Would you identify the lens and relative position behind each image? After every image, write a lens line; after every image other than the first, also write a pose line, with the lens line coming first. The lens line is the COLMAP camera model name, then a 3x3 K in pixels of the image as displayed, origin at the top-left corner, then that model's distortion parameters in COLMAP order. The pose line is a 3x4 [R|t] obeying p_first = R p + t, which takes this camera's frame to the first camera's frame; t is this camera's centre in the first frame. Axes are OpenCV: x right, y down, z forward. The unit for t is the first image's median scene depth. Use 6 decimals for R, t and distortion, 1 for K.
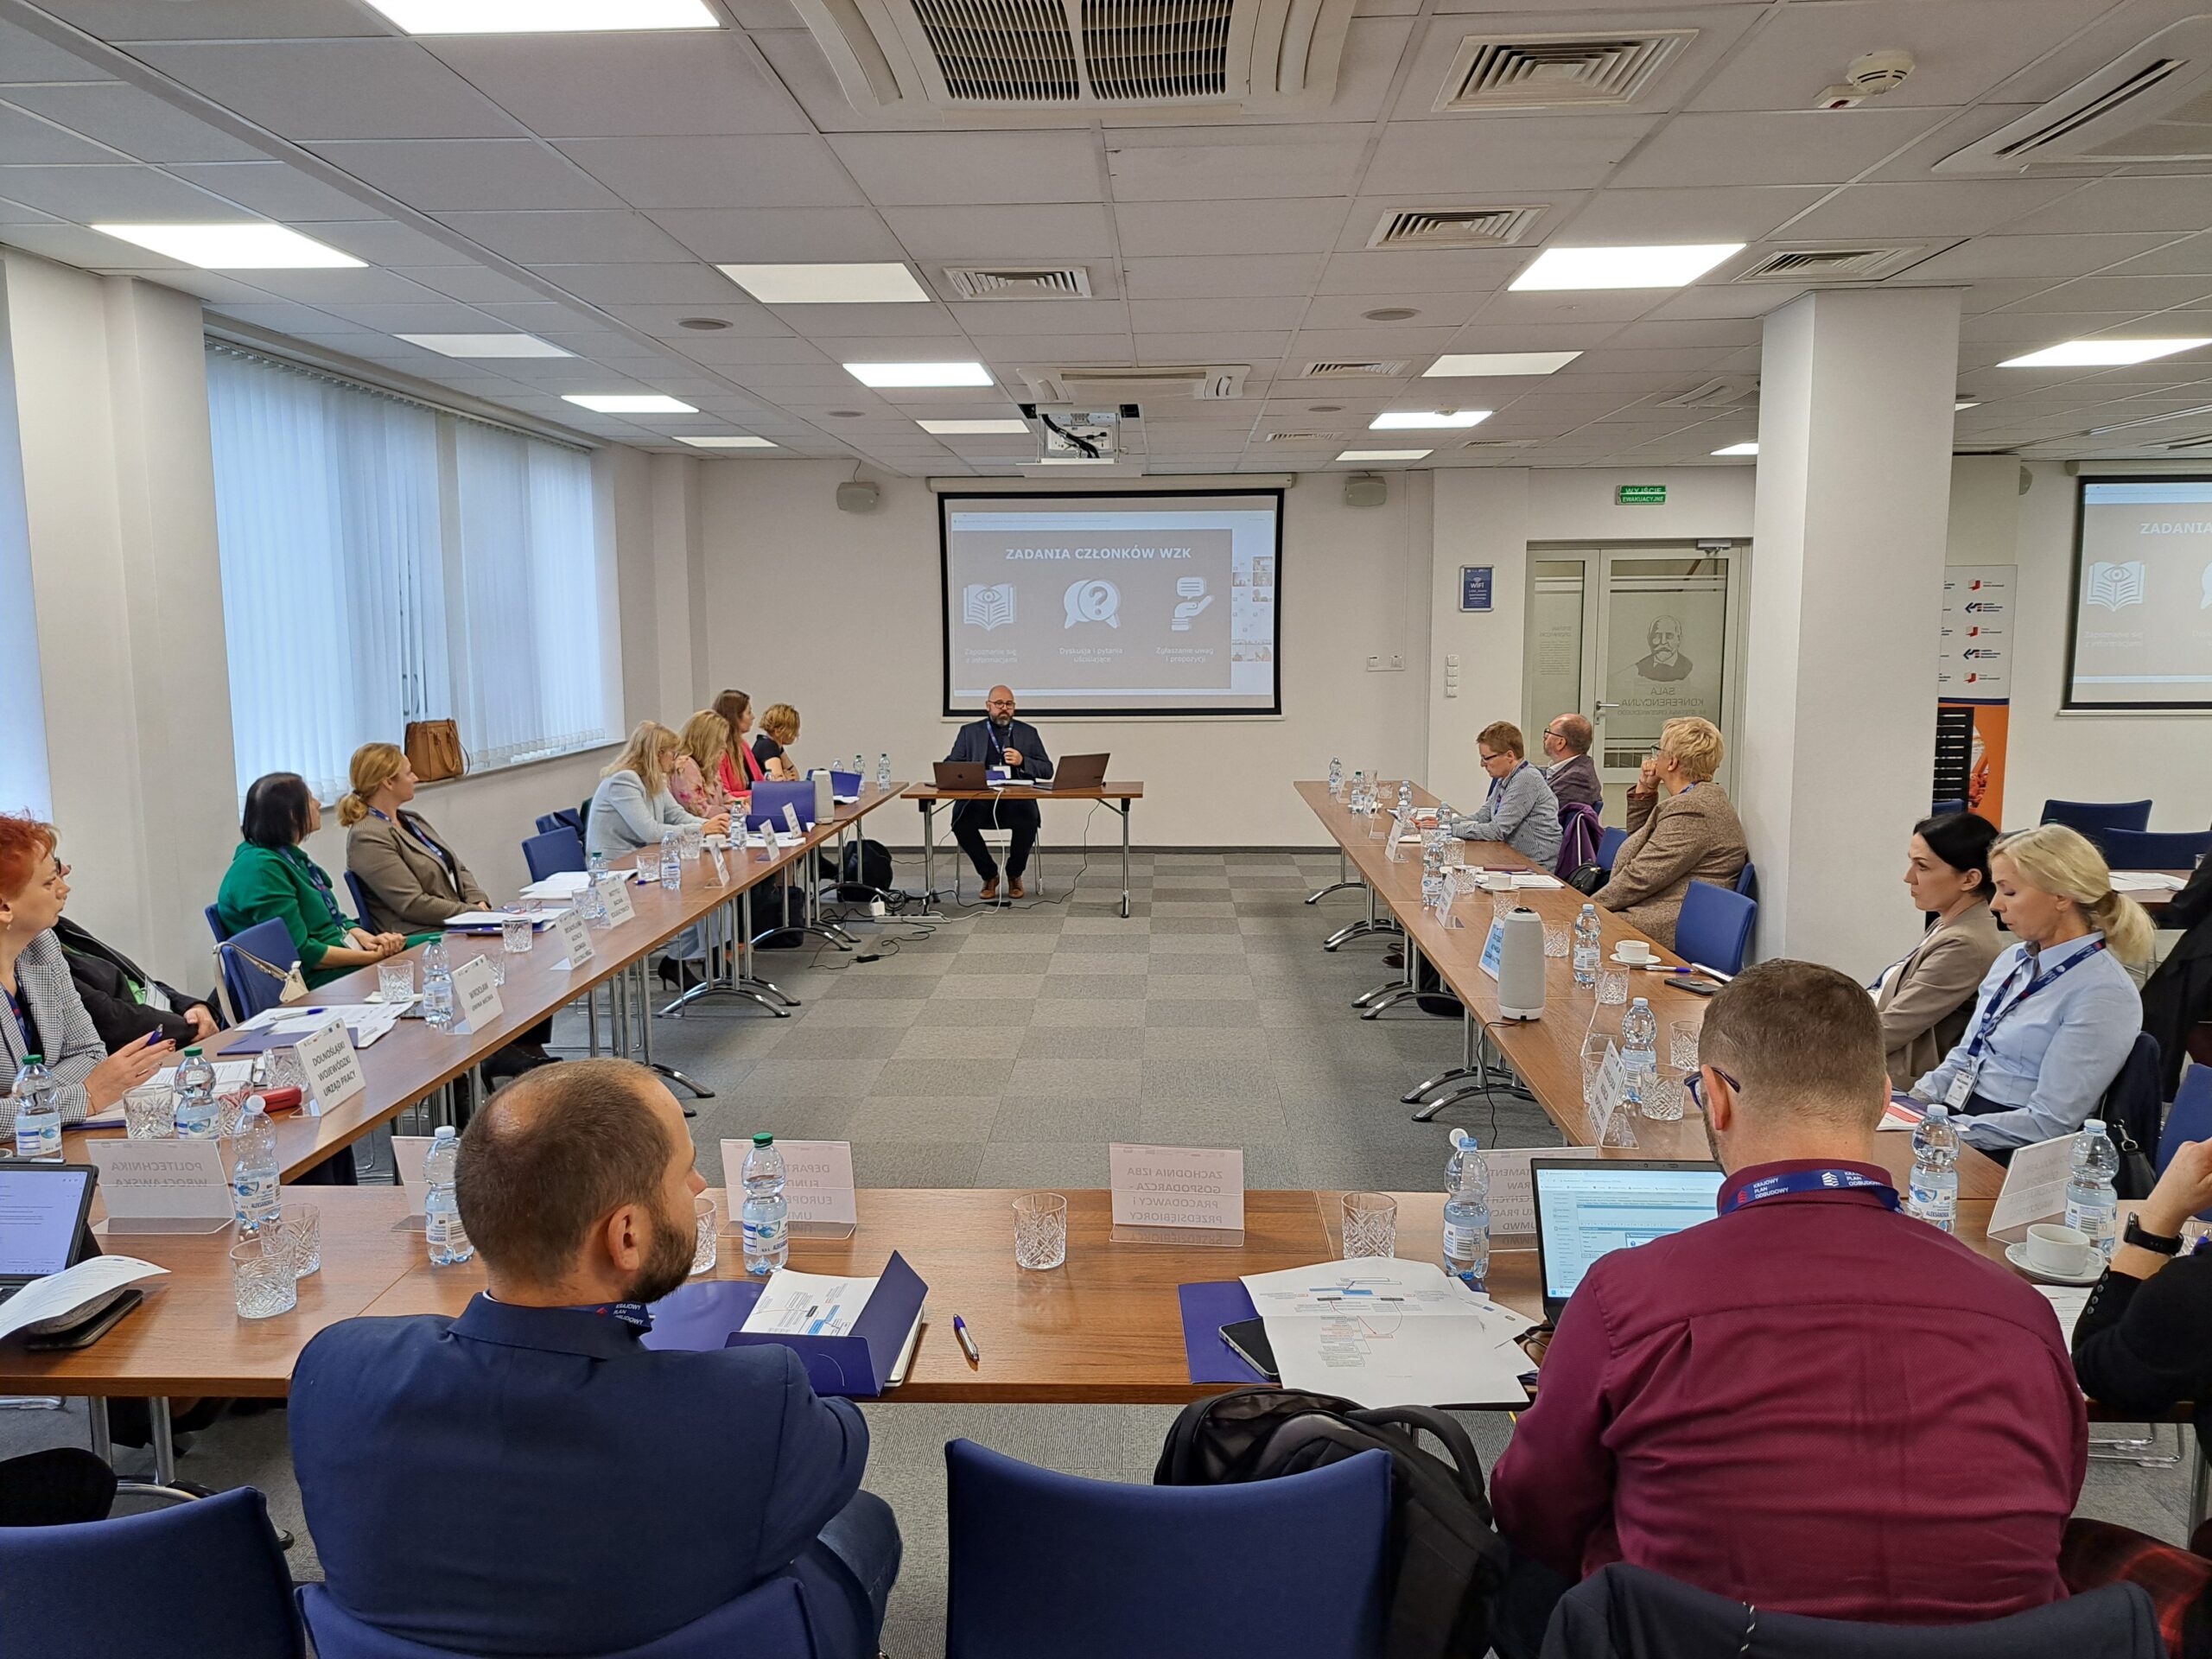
lens RADIAL K [[1586.4, 0, 1114.0], [0, 1586.4, 814.8], [0, 0, 1]] dist [0.082470, -0.098868]
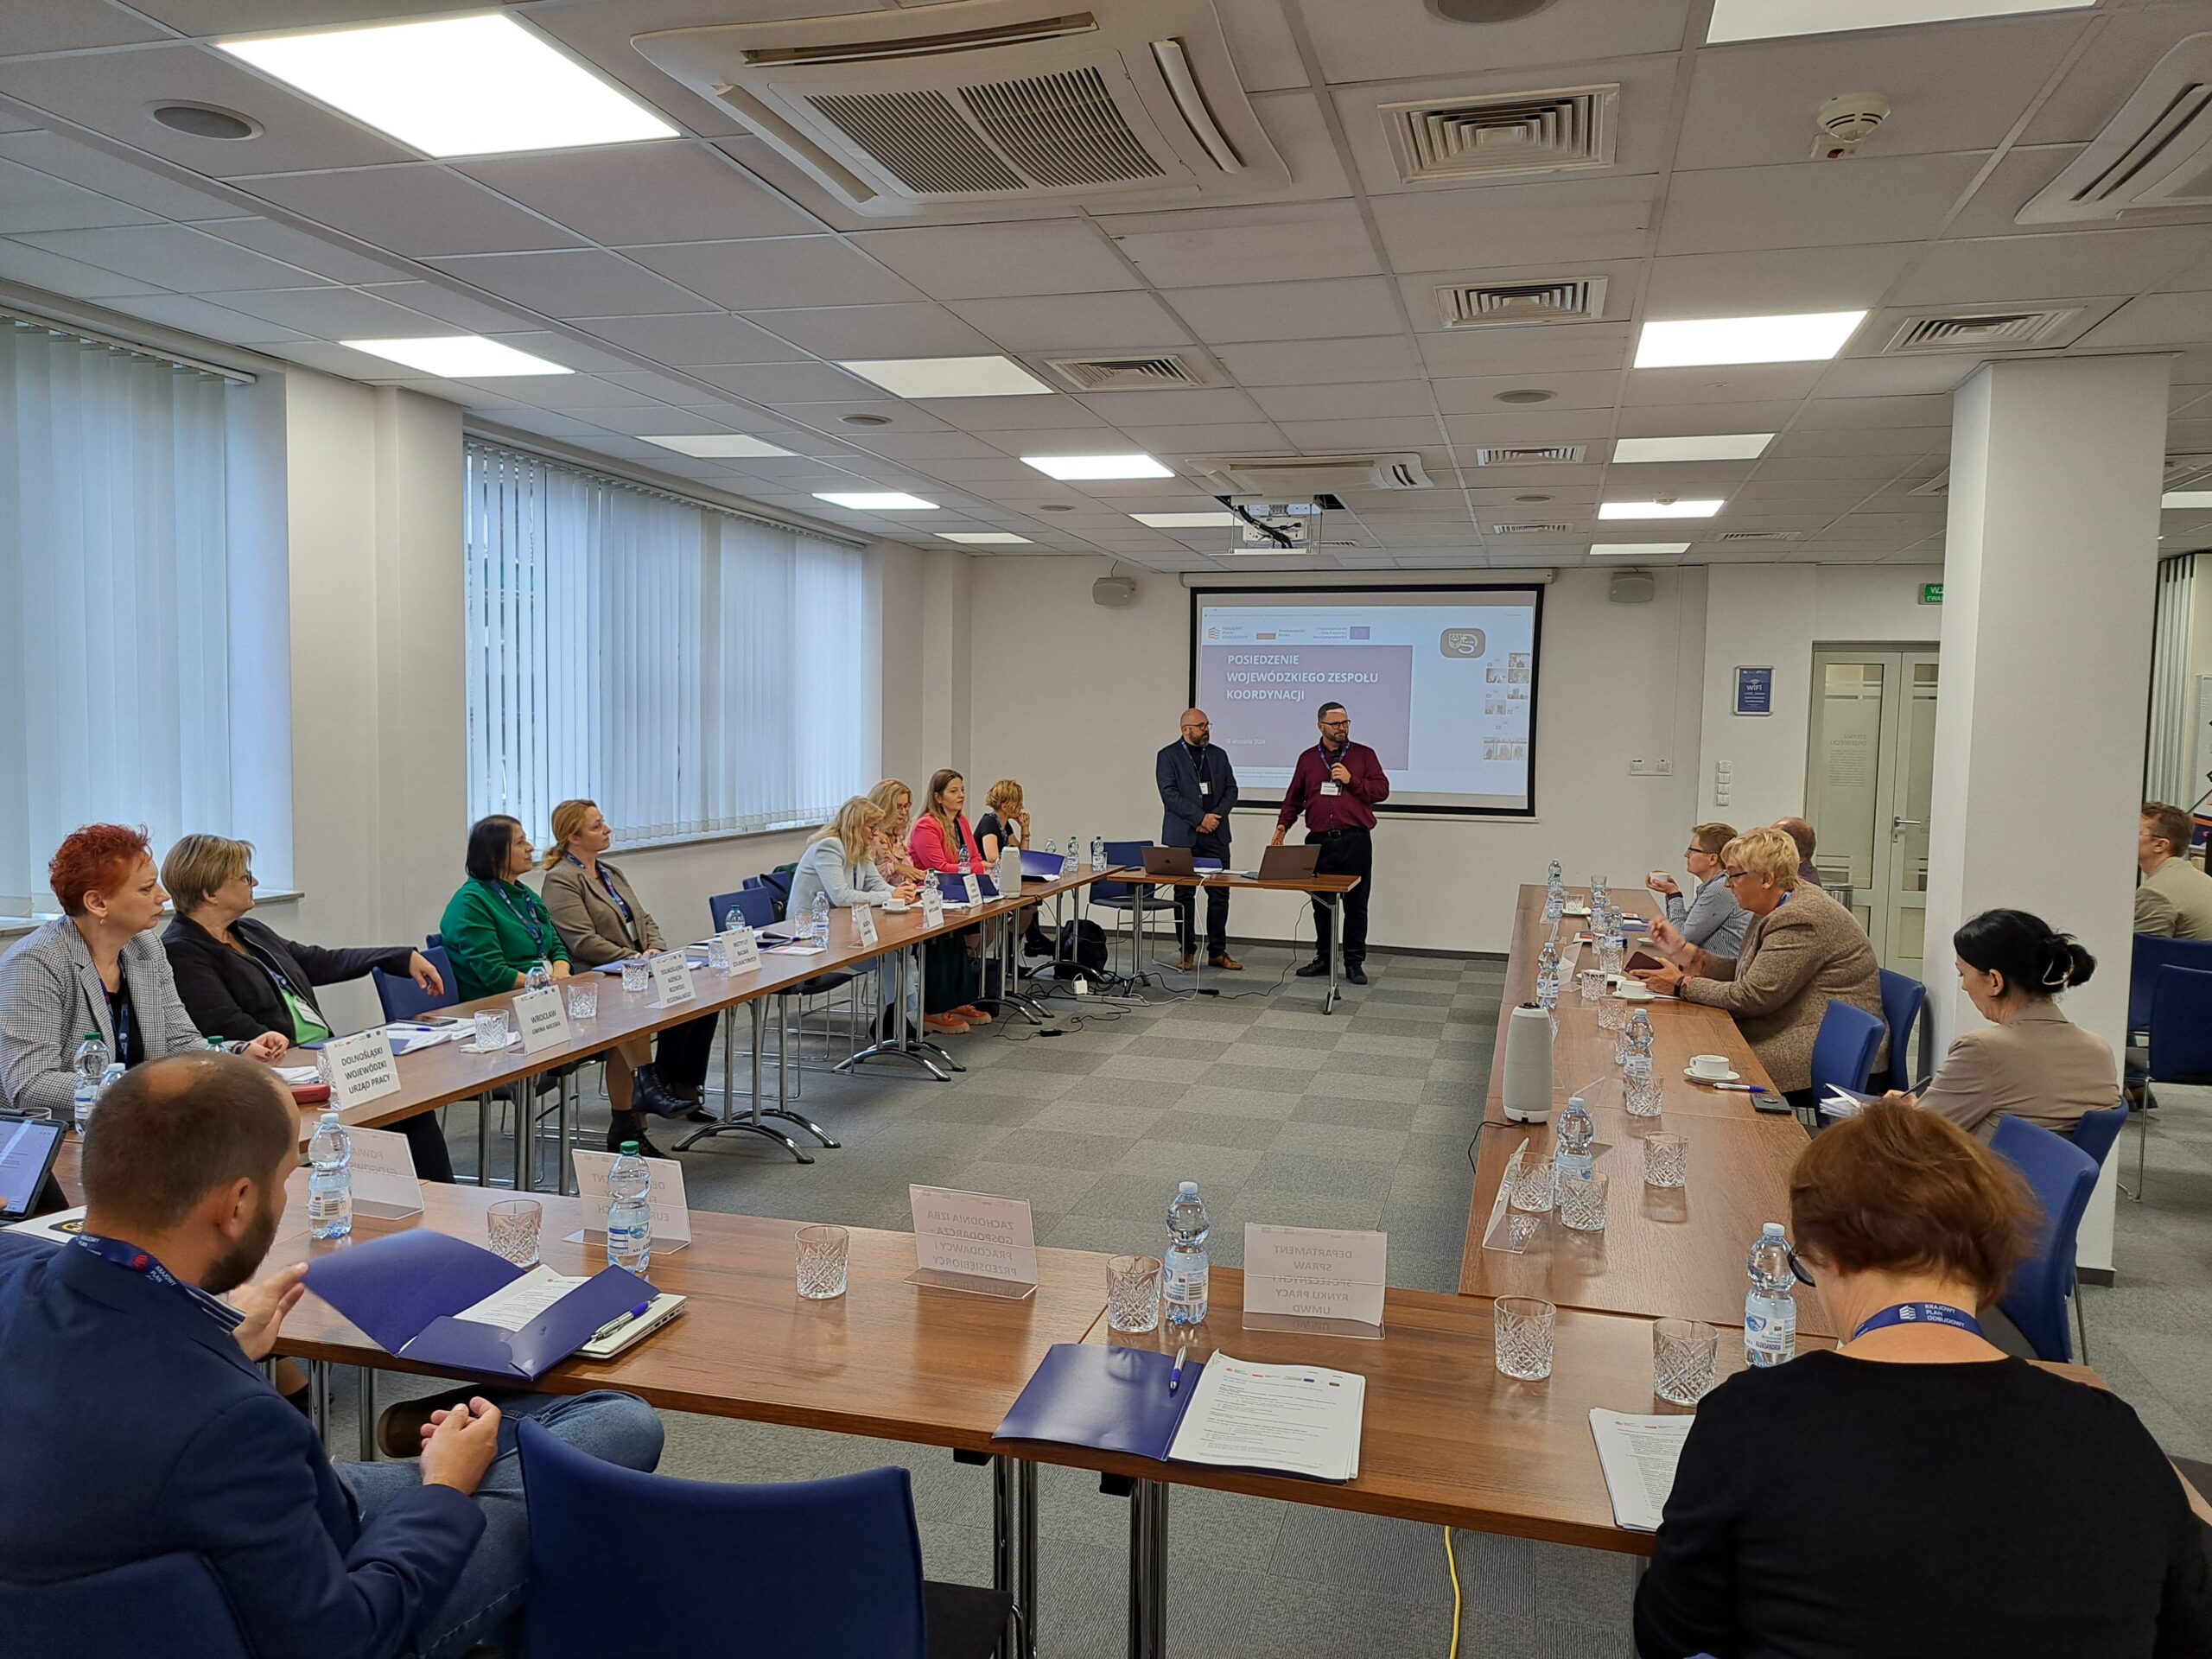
lens RADIAL K [[1587.7, 0, 1106.0], [0, 1587.7, 829.5], [0, 0, 1]] dist [0.091973, -0.117030]
pose [[0.973140, 0.041457, -0.226451, 0.111215], [-0.053727, 0.997387, -0.048290, 0.007485], [0.223857, 0.059160, 0.972825, 0.007426]]
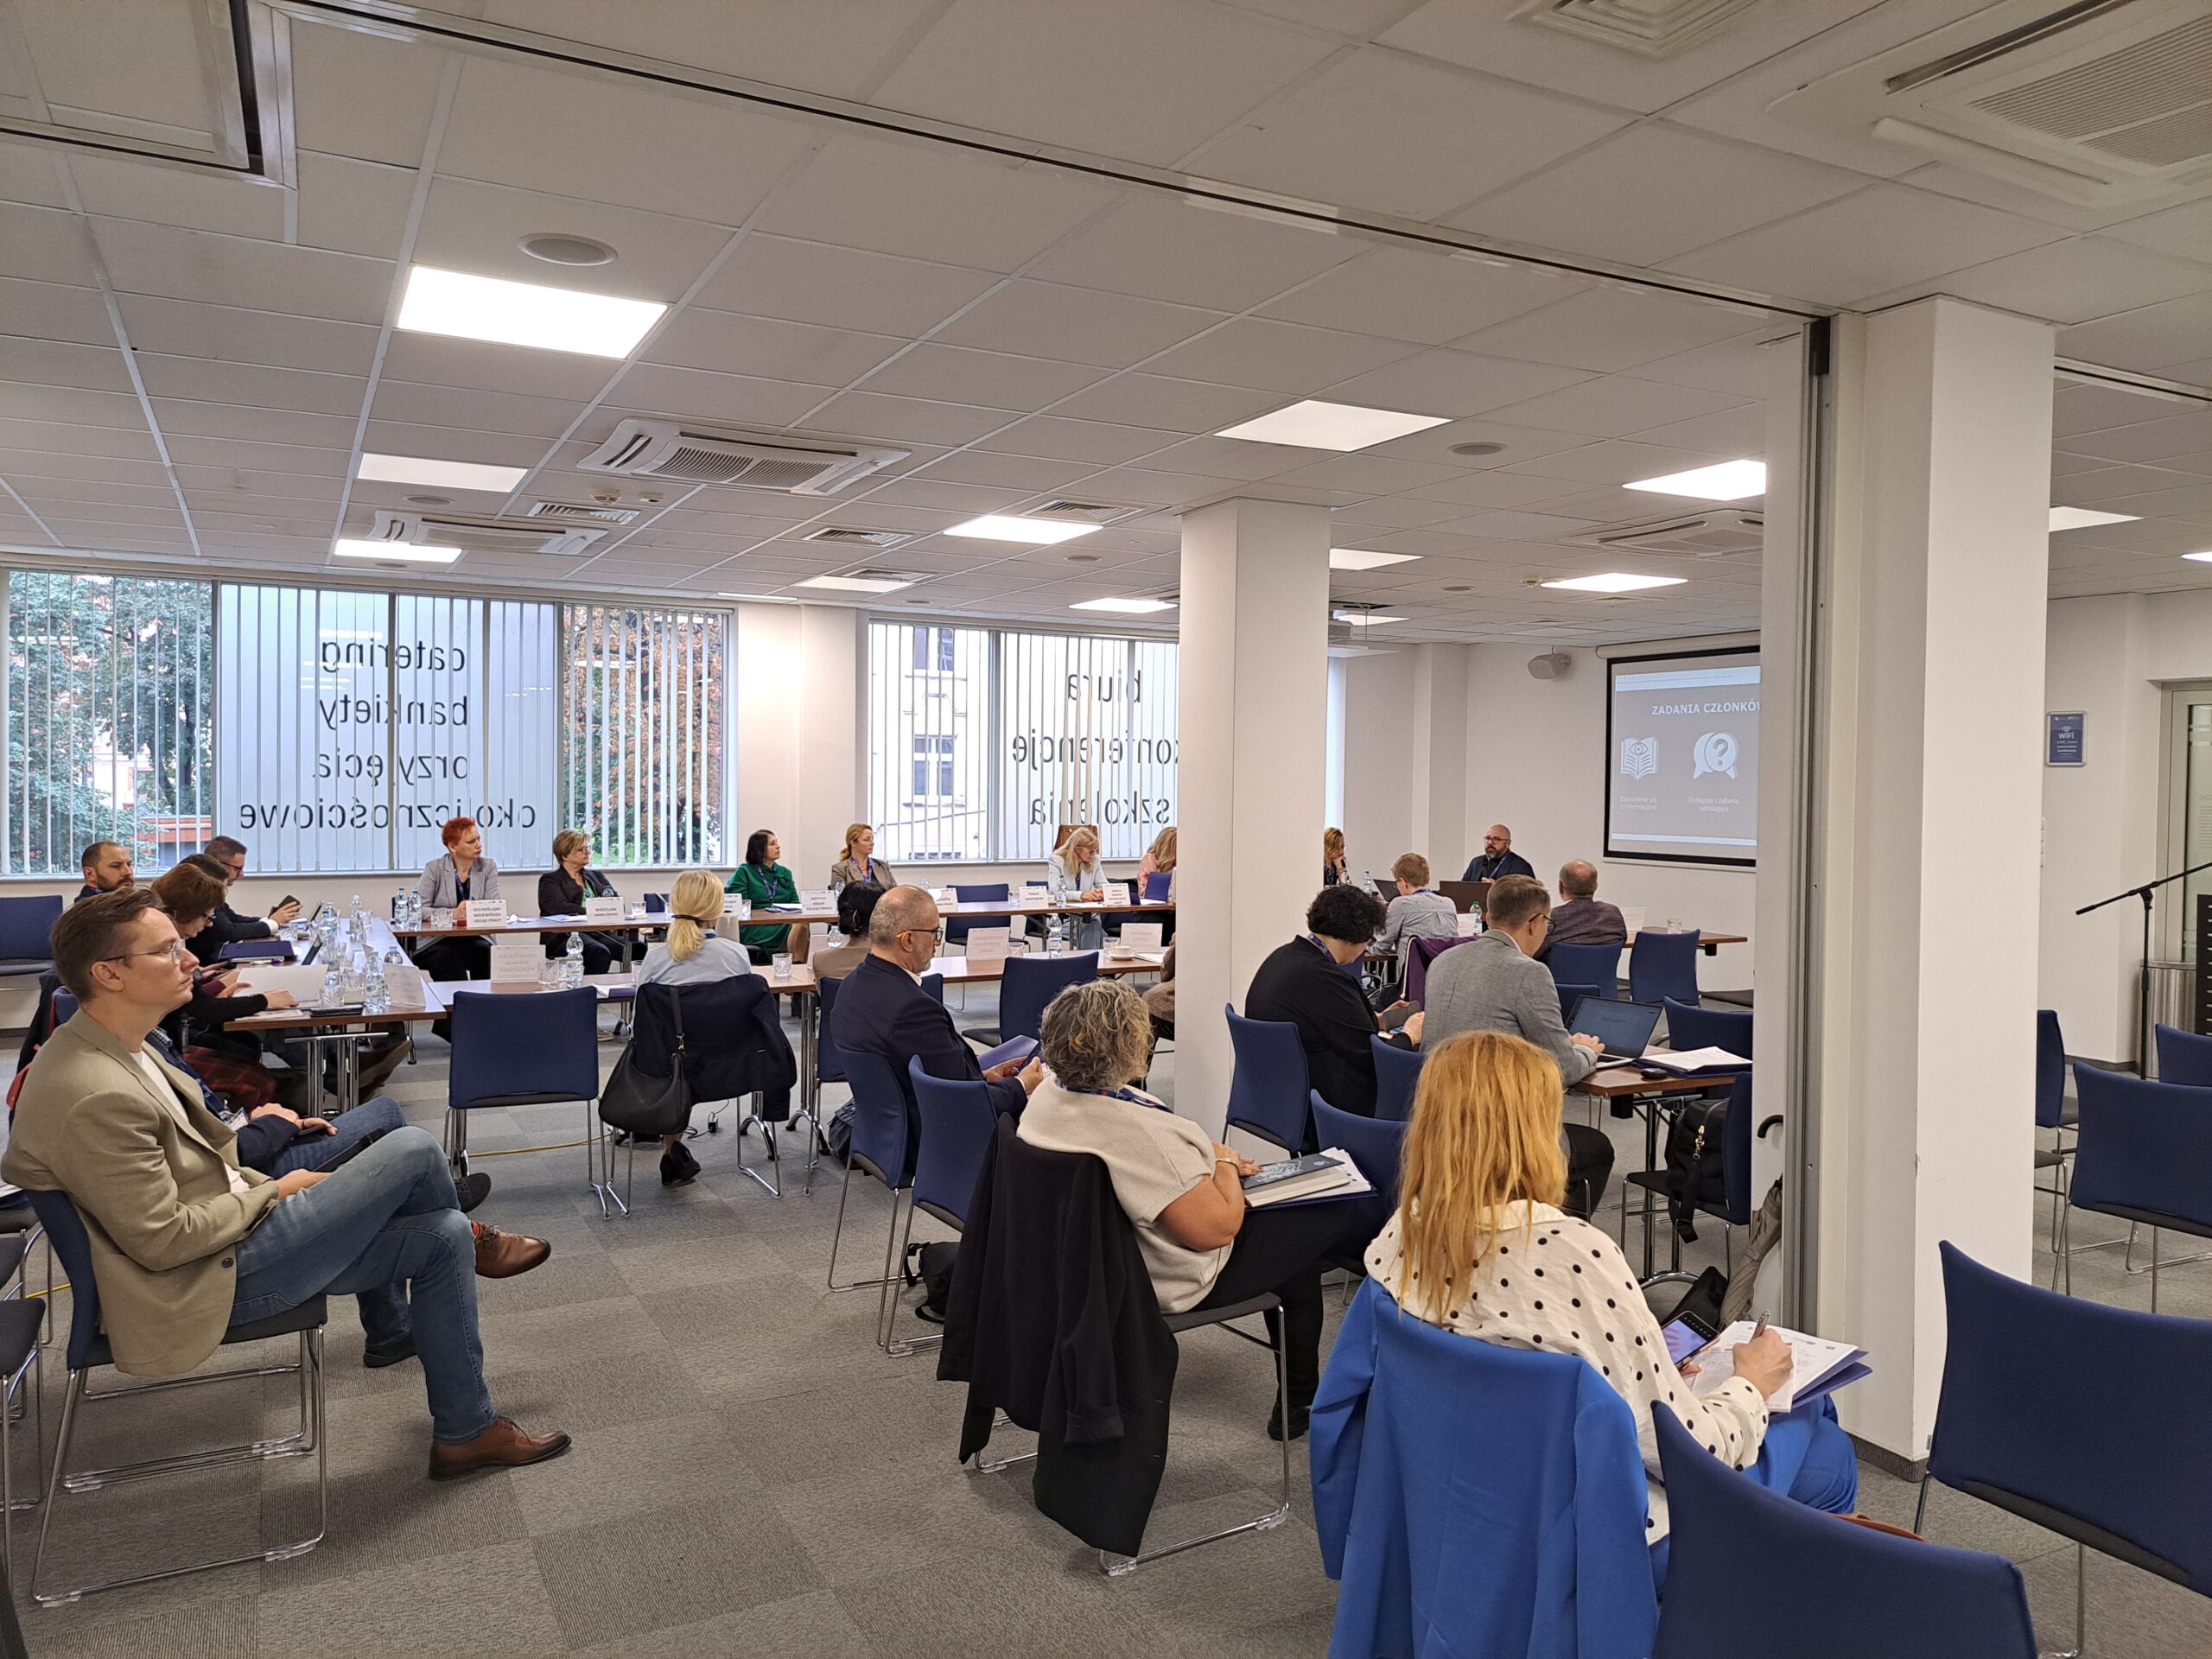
lens RADIAL K [[1586.6, 0, 1123.2], [0, 1586.6, 812.8], [0, 0, 1]] dist [0.082819, -0.099693]
pose [[0.502120, 0.031894, -0.864209, 1.058318], [-0.118451, 0.992438, -0.032196, -0.024279], [0.856647, 0.118533, 0.502101, 0.223109]]
